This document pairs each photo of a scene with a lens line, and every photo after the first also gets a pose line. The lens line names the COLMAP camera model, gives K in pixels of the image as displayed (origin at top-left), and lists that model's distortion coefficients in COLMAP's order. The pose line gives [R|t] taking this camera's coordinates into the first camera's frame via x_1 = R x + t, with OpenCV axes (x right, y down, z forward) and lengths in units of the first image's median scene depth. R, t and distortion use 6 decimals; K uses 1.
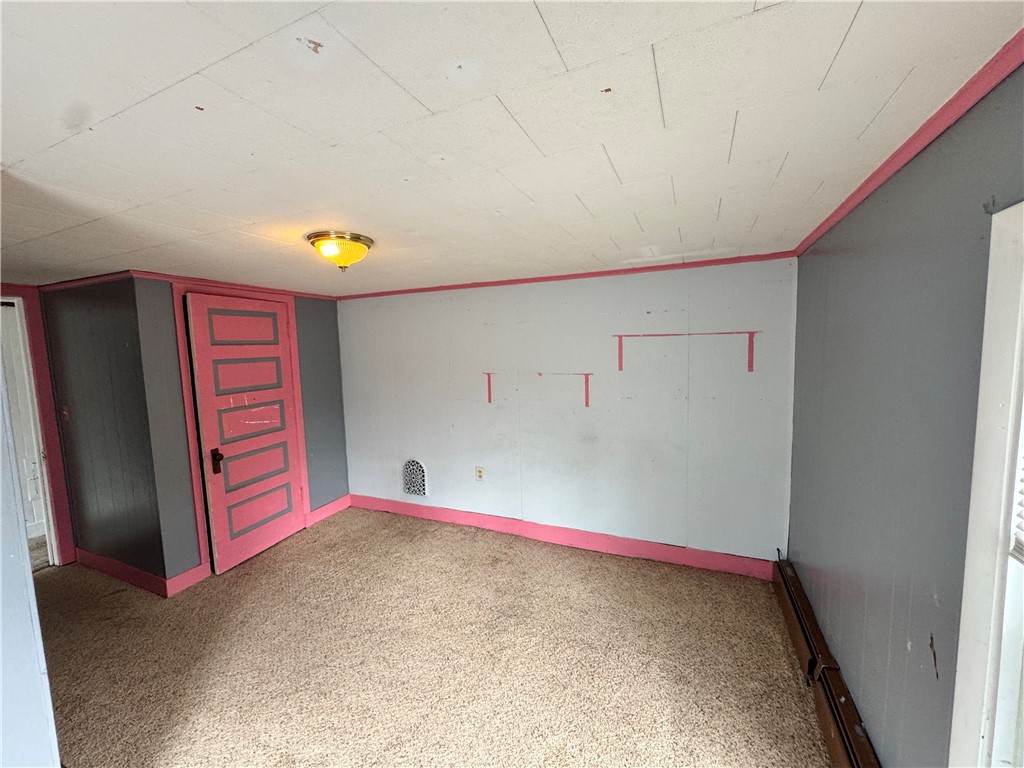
lens RADIAL K [[407.4, 0, 510.1], [0, 407.4, 384.3], [0, 0, 1]] dist [-0.003687, 0.000181]
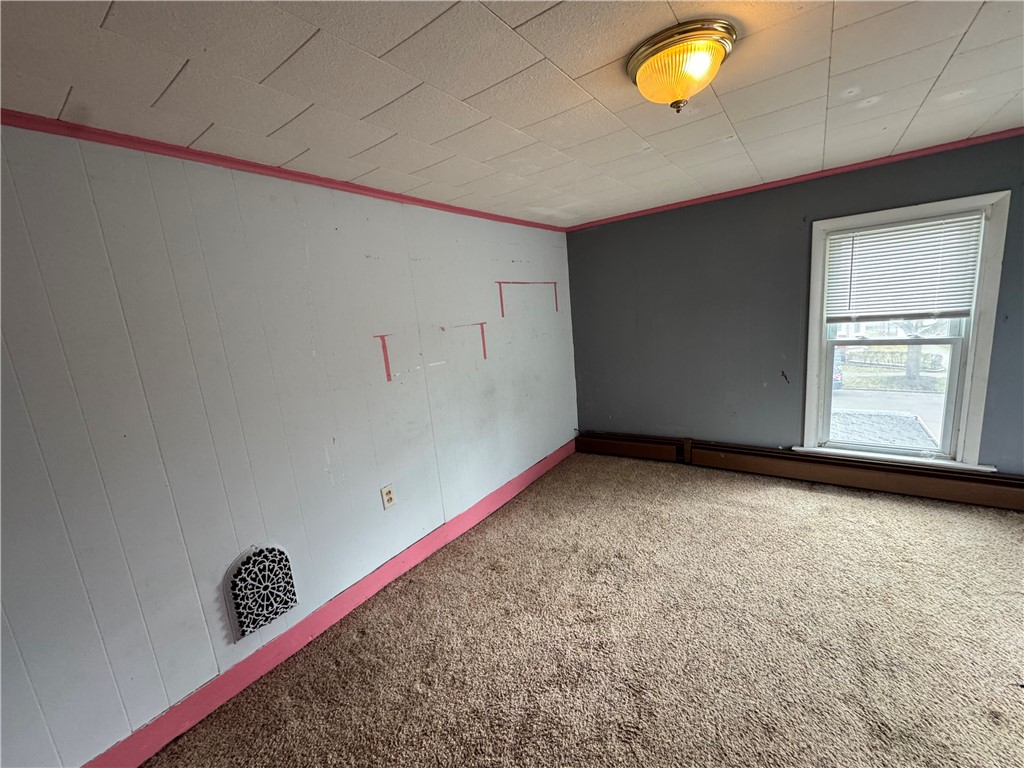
lens RADIAL K [[407.4, 0, 512.9], [0, 407.4, 382.4], [0, 0, 1]] dist [-0.003687, 0.000181]
pose [[0.194251, -0.169529, 0.966192, -0.678745], [0.171650, 0.975631, 0.136676, -0.008003], [-0.965817, 0.139297, 0.218617, 0.711559]]
